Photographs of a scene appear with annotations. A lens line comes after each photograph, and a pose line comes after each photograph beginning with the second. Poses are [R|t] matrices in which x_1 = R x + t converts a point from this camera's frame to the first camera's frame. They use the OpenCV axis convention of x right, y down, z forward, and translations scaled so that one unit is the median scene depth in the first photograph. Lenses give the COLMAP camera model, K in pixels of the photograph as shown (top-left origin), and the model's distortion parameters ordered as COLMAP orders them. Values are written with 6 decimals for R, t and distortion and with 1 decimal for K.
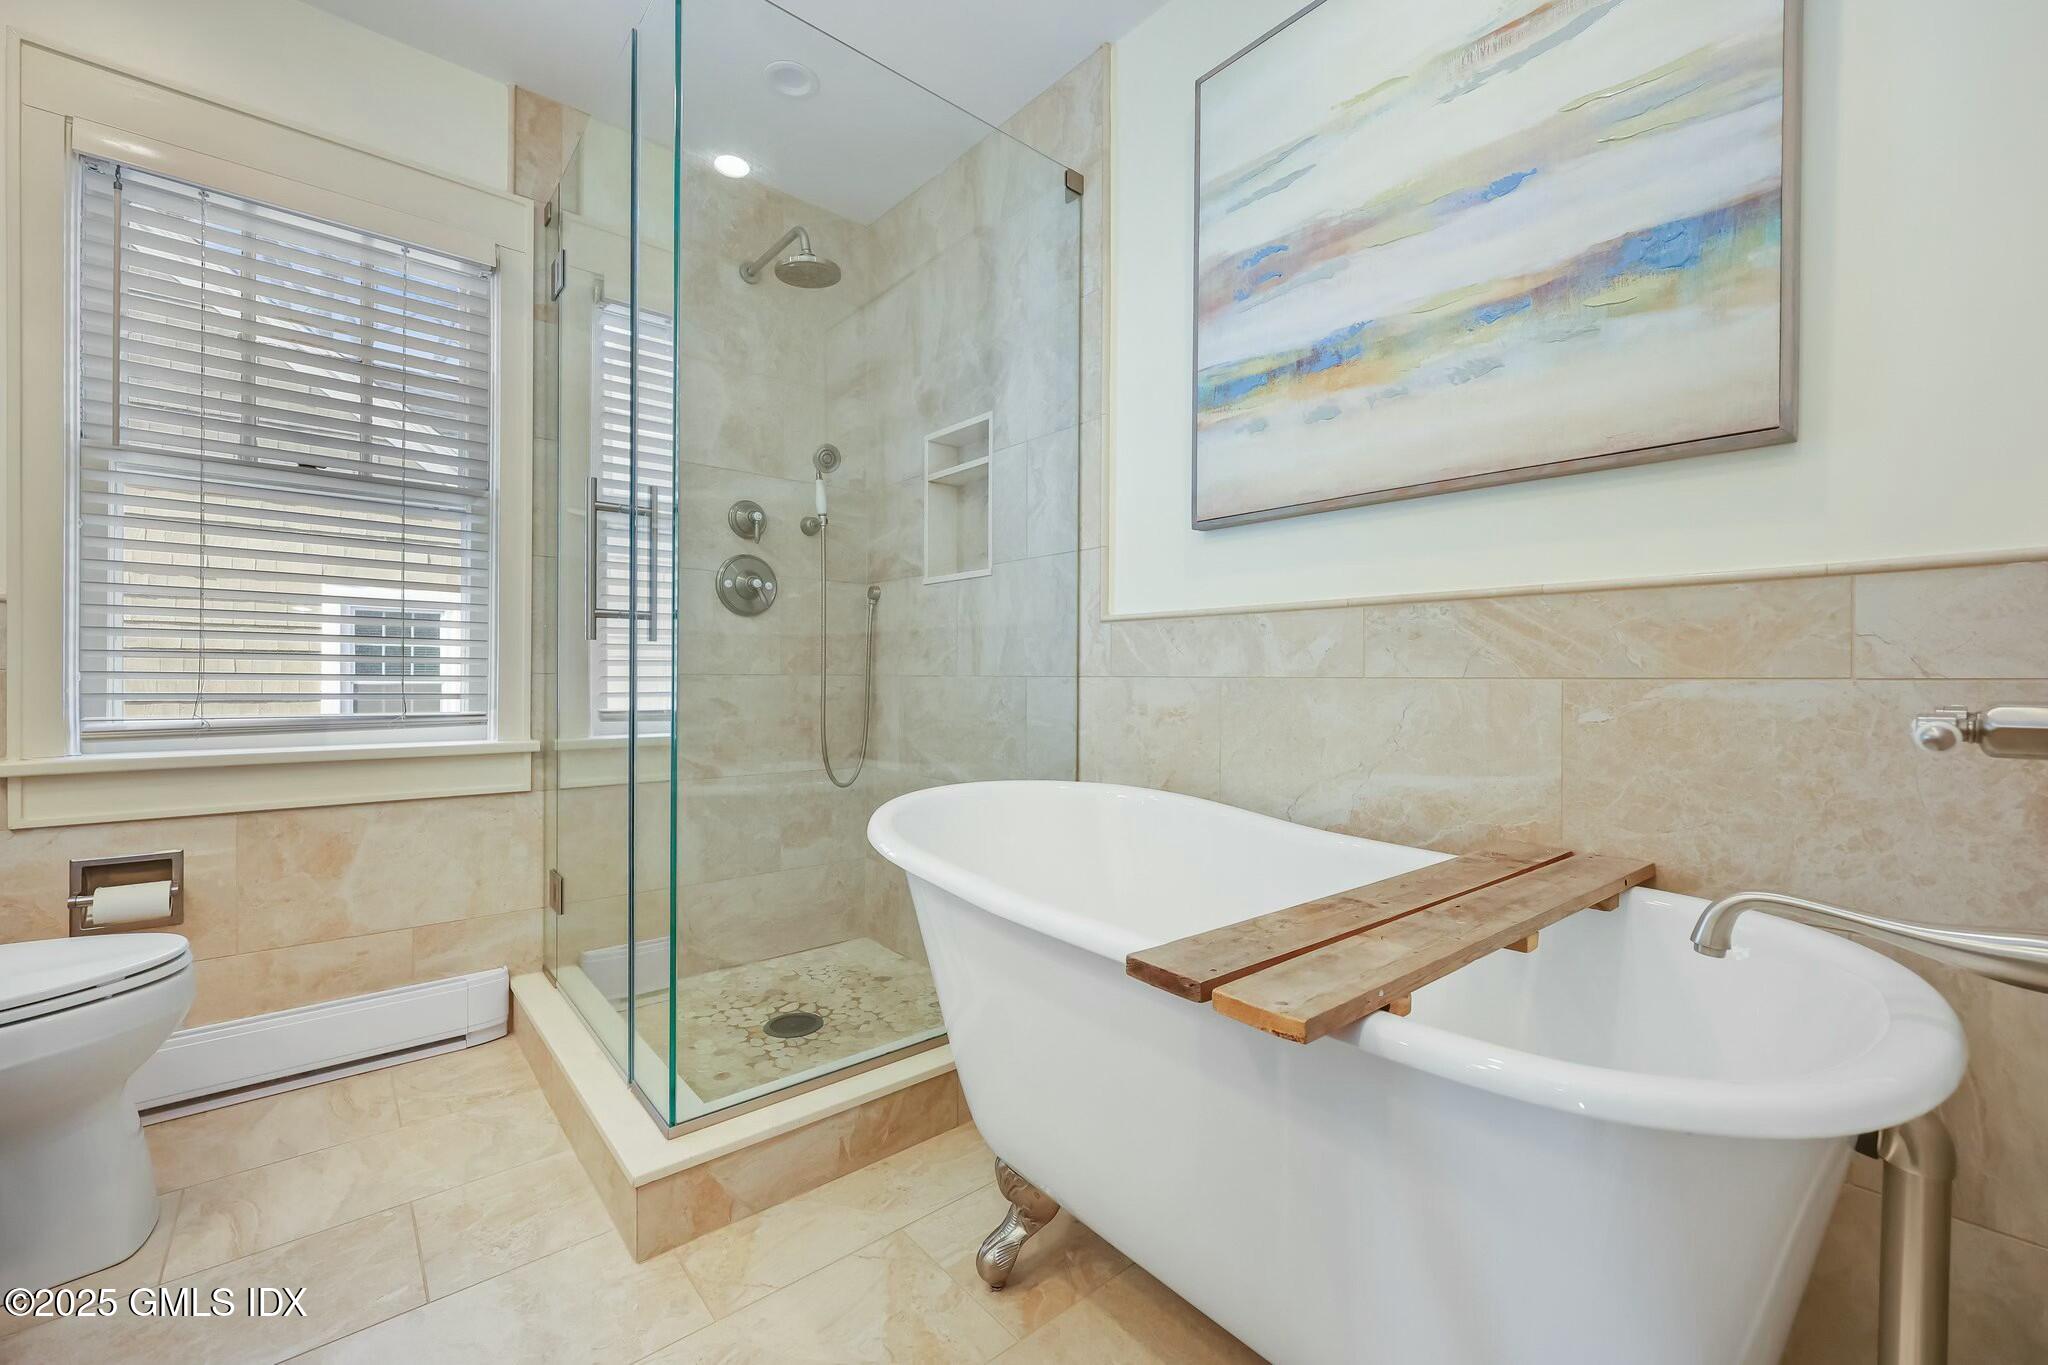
lens RADIAL K [[825.4, 0, 1024.0], [0, 825.4, 682.5], [0, 0, 1]] dist [0.001972, 0.000048]
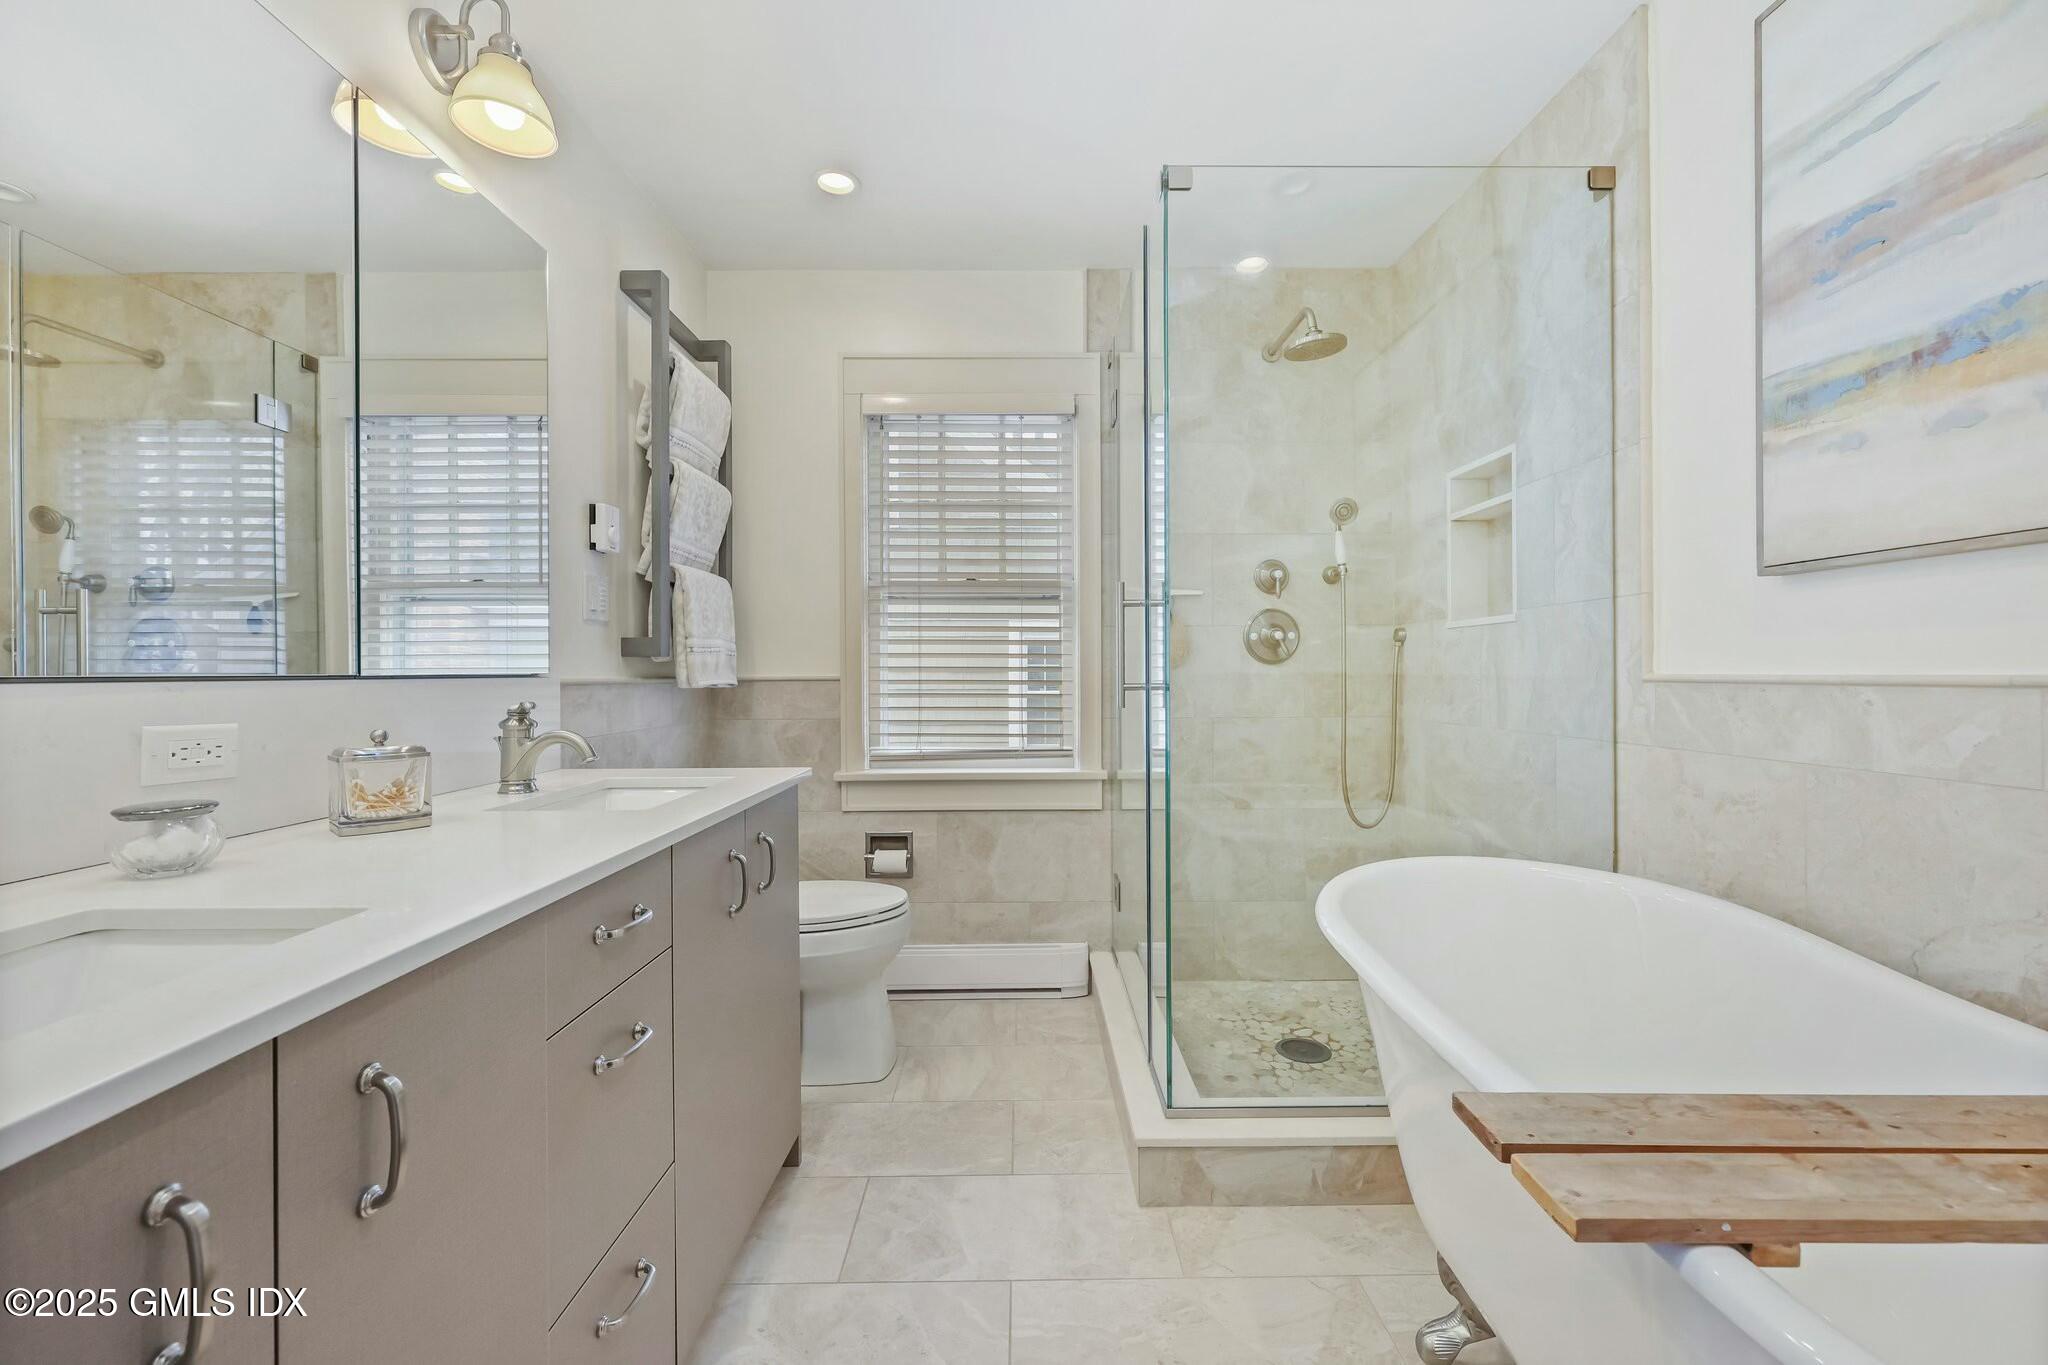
lens RADIAL K [[812.8, 0, 1024.0], [0, 812.8, 682.5], [0, 0, 1]] dist [0.001568, -0.000235]
pose [[0.766009, -0.006564, -0.642796, 0.144555], [0.006021, 0.999977, -0.003036, -0.073712], [0.642802, -0.001545, 0.766031, -0.055319]]
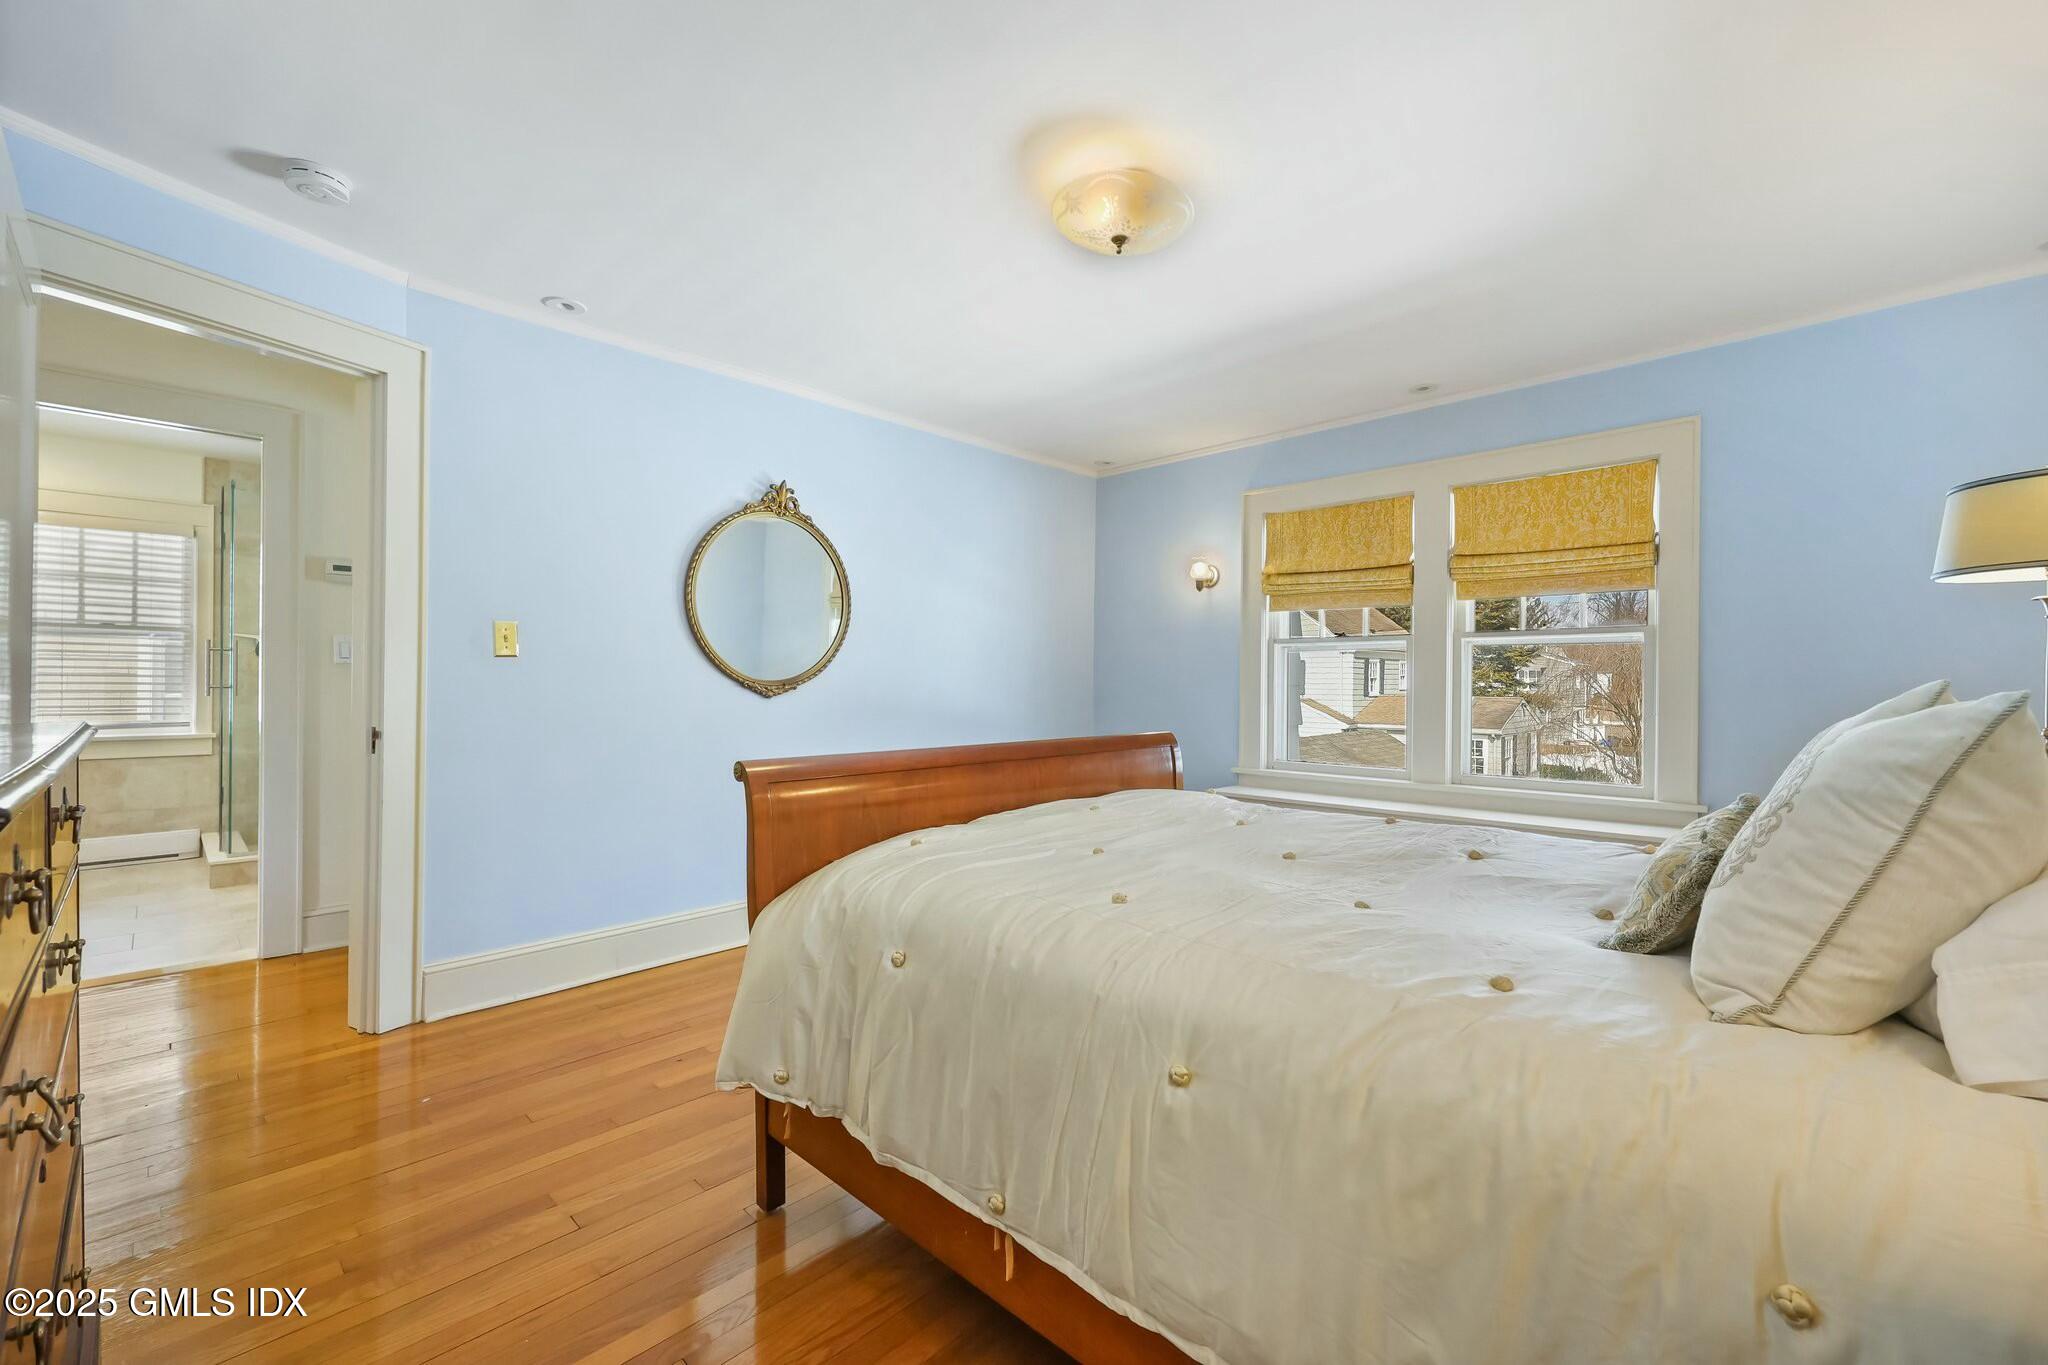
lens RADIAL K [[822.9, 0, 1030.0], [0, 822.9, 678.6], [0, 0, 1]] dist [-0.009918, -0.000562]
pose [[0.993648, -0.000472, 0.112535, 1.677048], [0.001423, 0.999964, -0.008370, -0.070105], [-0.112527, 0.008477, 0.993612, -1.801653]]
